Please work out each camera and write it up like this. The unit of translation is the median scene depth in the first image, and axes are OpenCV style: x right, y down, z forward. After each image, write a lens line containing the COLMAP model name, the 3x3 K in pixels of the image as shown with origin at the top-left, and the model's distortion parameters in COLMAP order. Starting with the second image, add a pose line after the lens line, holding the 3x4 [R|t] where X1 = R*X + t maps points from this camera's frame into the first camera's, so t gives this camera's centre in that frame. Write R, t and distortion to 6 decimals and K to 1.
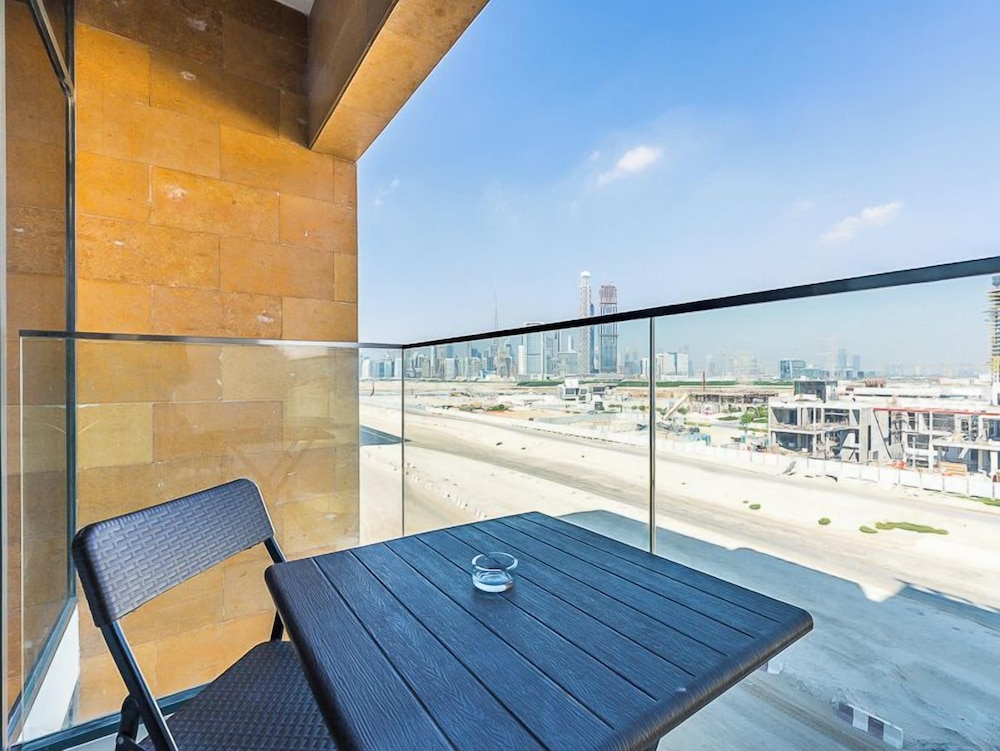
lens RADIAL K [[468.4, 0, 497.0], [0, 468.4, 374.2], [0, 0, 1]] dist [-0.006031, 0.001461]
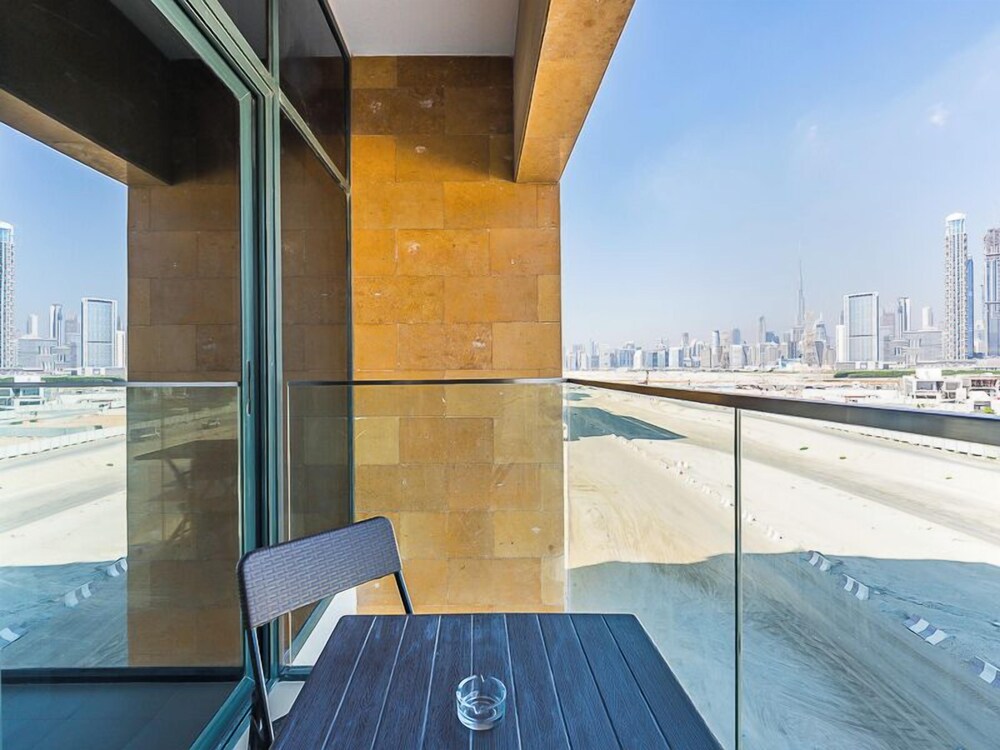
lens RADIAL K [[468.4, 0, 468.1], [0, 468.4, 366.3], [0, 0, 1]] dist [-0.006031, 0.001461]
pose [[0.811657, -0.008678, -0.584070, 0.140444], [0.011541, 0.999933, 0.001182, -0.066851], [0.584021, -0.007701, 0.811702, 0.070394]]
